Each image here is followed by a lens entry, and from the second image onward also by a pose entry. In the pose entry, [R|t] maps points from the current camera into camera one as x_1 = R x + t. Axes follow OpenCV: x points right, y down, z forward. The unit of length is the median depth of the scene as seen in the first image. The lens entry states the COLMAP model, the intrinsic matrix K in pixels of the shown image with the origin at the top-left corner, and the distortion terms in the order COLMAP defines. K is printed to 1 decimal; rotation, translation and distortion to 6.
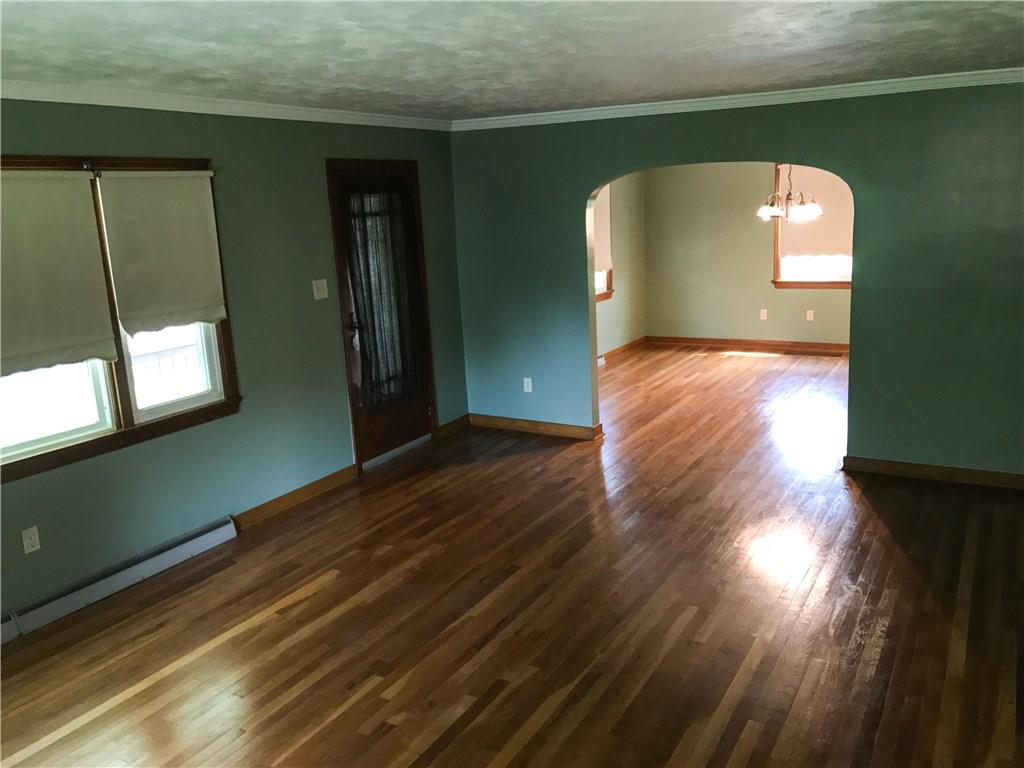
lens RADIAL K [[845.1, 0, 517.8], [0, 845.1, 389.6], [0, 0, 1]] dist [0.037084, -0.040482]
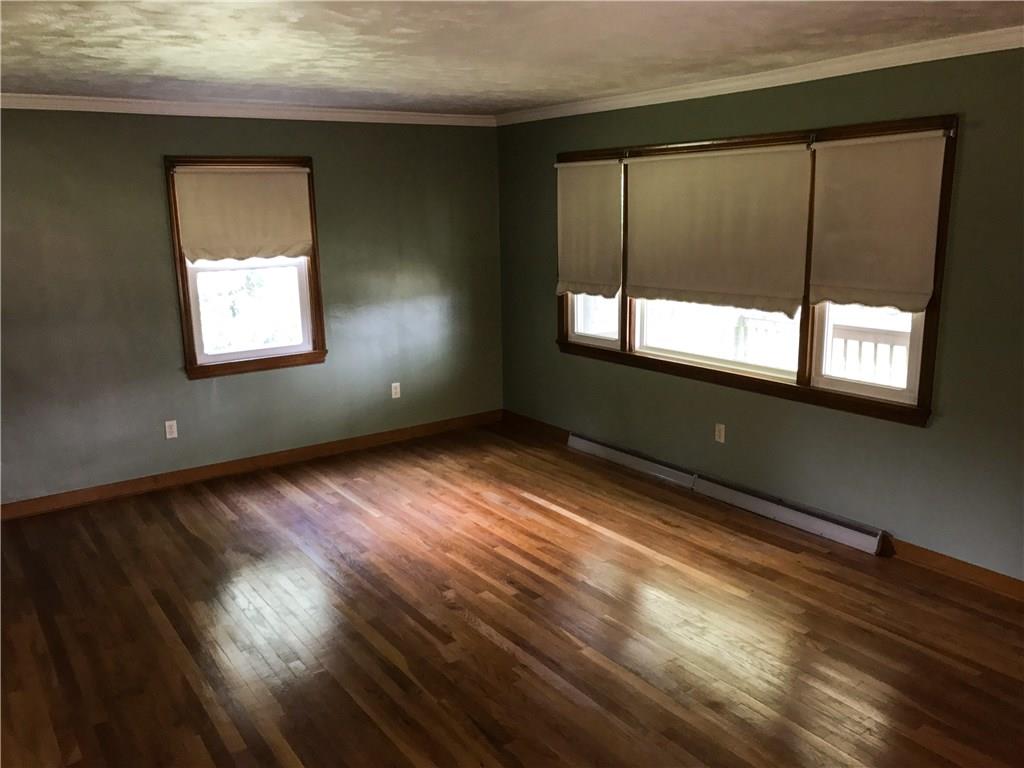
lens RADIAL K [[845.1, 0, 516.0], [0, 845.1, 384.4], [0, 0, 1]] dist [0.037084, -0.040482]
pose [[-0.431999, 0.243201, -0.868464, 0.618724], [-0.156148, 0.928243, 0.337614, -0.258519], [0.888254, 0.281458, -0.363024, 1.061684]]
